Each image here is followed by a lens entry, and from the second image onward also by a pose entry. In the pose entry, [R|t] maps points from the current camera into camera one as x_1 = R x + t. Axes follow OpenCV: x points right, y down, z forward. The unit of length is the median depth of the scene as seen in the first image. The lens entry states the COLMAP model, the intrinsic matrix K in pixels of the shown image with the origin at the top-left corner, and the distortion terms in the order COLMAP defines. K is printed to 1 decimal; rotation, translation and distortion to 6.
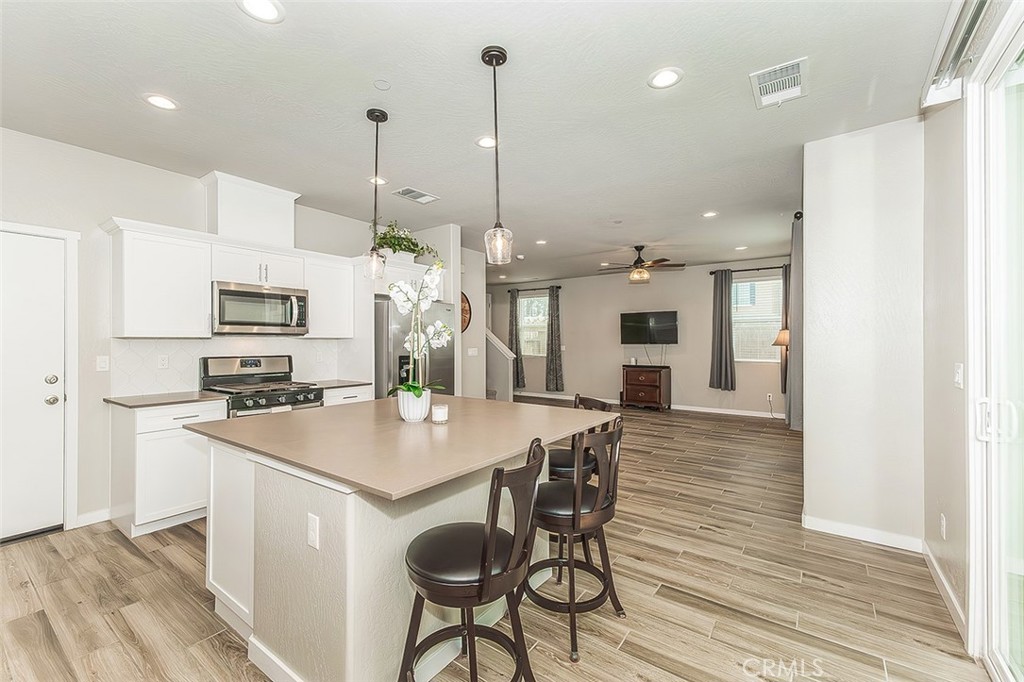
lens RADIAL K [[428.8, 0, 512.0], [0, 428.8, 341.0], [0, 0, 1]] dist [0.010137, -0.000273]
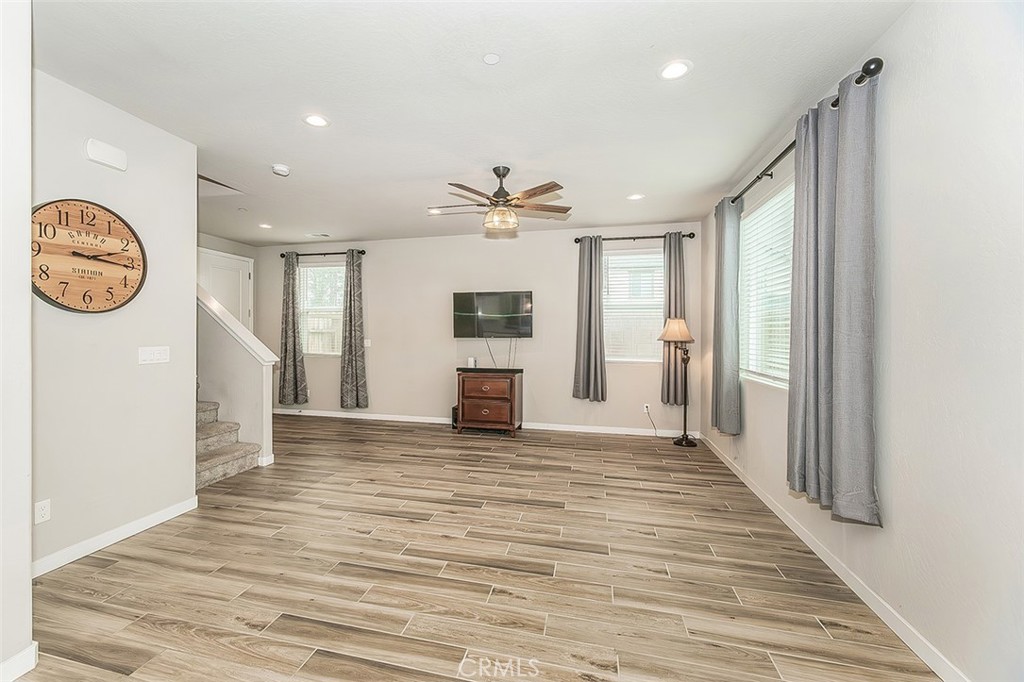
lens RADIAL K [[427.0, 0, 484.5], [0, 427.0, 334.3], [0, 0, 1]] dist [0.000408, 0.000020]
pose [[0.929747, 0.005568, 0.368157, 0.102923], [-0.006424, 0.999979, 0.001101, 0.002364], [-0.368143, -0.003389, 0.929763, 0.741360]]
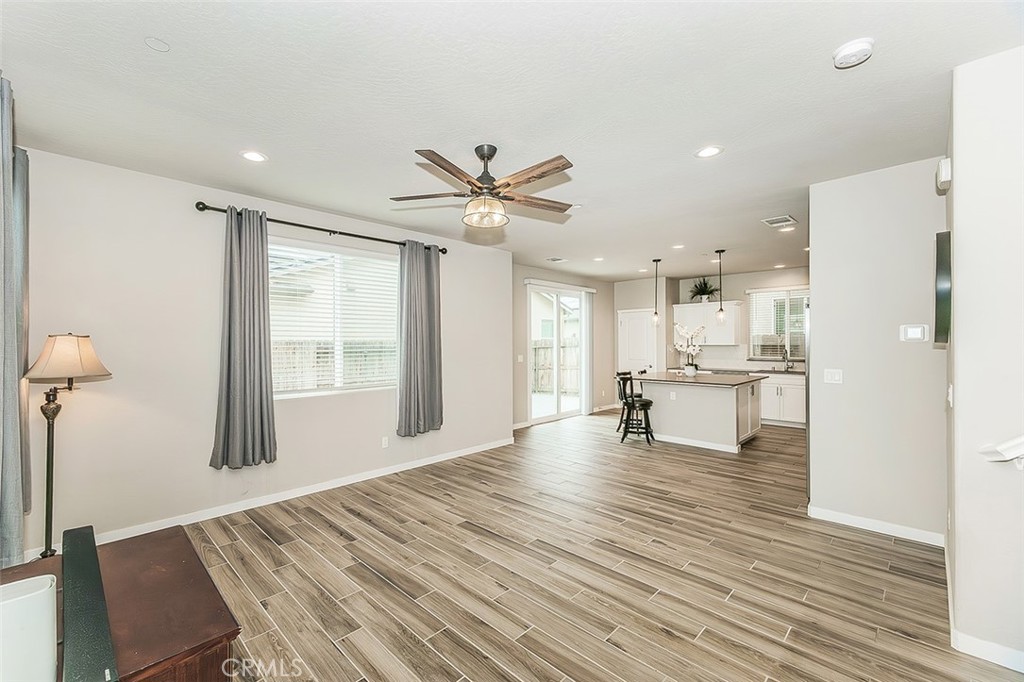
lens RADIAL K [[431.8, 0, 485.4], [0, 431.8, 341.3], [0, 0, 1]] dist [0.000482, 0.000048]
pose [[-0.985377, 0.006410, 0.170266, 0.348627], [0.006460, 0.999979, -0.000262, -0.031237], [-0.170264, 0.000842, -0.985398, 2.263404]]
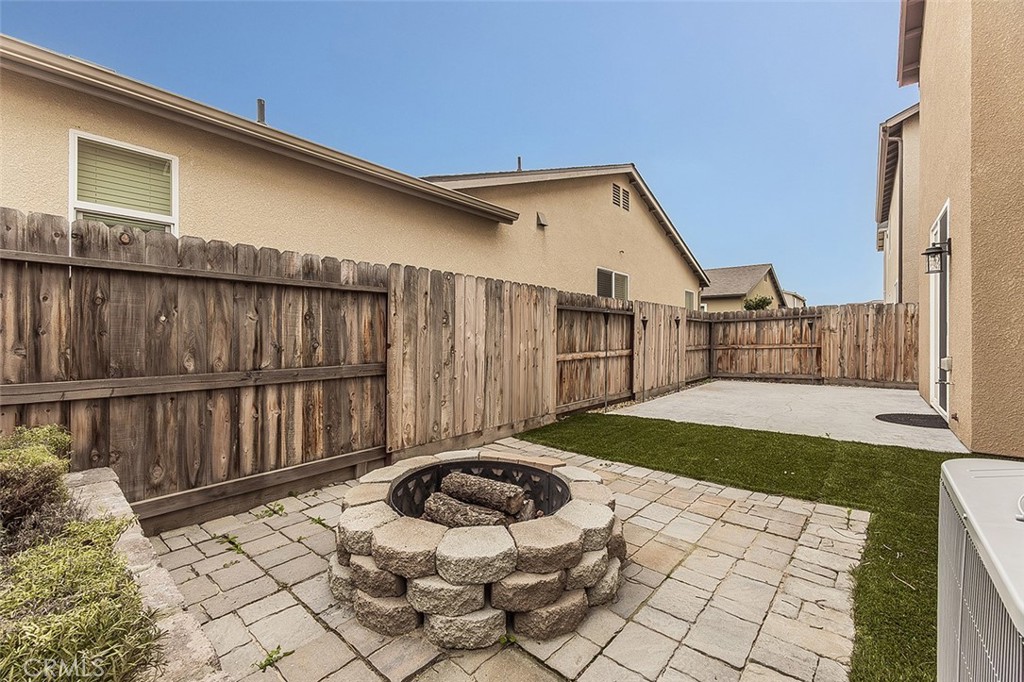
lens RADIAL K [[428.0, 0, 507.1], [0, 428.0, 339.5], [0, 0, 1]] dist [0.001897, 0.000021]
pose [[-0.997466, -0.000274, 0.071149, 1.648034], [0.000385, 0.999957, 0.009251, 0.103556], [-0.071148, 0.009255, -0.997423, 1.663914]]
